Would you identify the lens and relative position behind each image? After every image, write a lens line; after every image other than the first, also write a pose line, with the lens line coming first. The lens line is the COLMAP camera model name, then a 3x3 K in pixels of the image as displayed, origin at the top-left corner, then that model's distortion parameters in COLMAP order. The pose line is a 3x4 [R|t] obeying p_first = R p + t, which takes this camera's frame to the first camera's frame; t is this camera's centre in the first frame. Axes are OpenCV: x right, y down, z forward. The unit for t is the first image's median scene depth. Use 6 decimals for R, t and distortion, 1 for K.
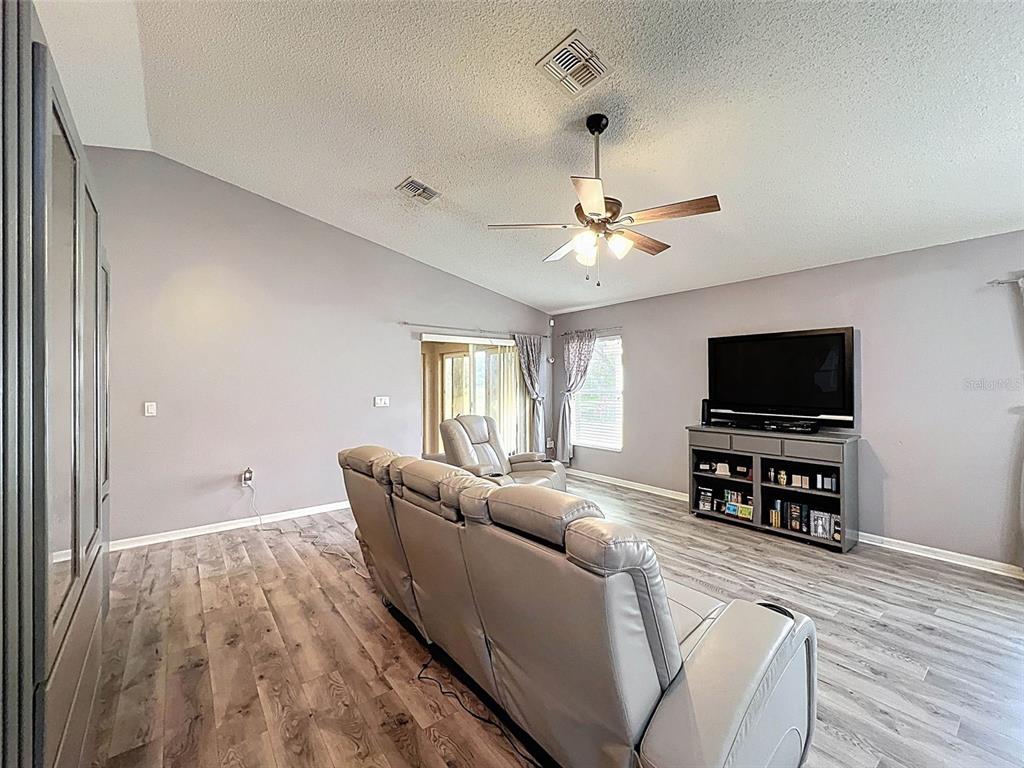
lens RADIAL K [[422.6, 0, 507.4], [0, 422.6, 381.1], [0, 0, 1]] dist [0.000983, -0.000009]
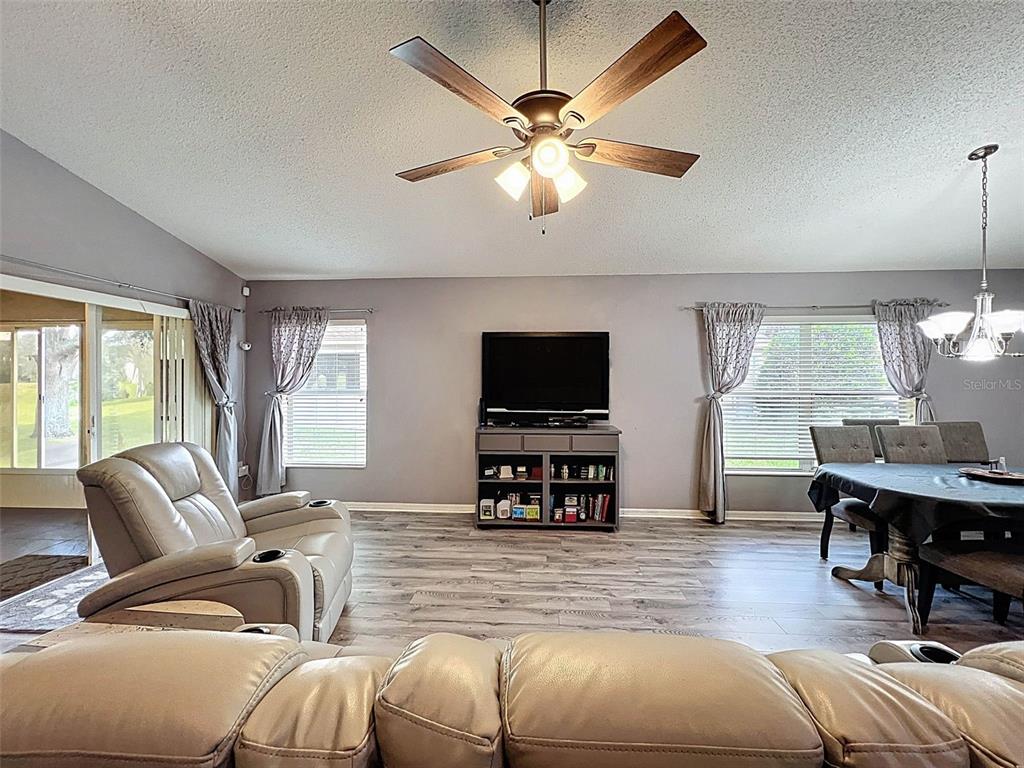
lens RADIAL K [[422.6, 0, 516.1], [0, 422.6, 377.3], [0, 0, 1]] dist [0.000983, -0.000009]
pose [[0.662049, 0.008288, 0.749415, -0.179109], [-0.005945, 0.999965, -0.005806, 0.002386], [-0.749437, -0.000611, 0.662076, 0.347593]]
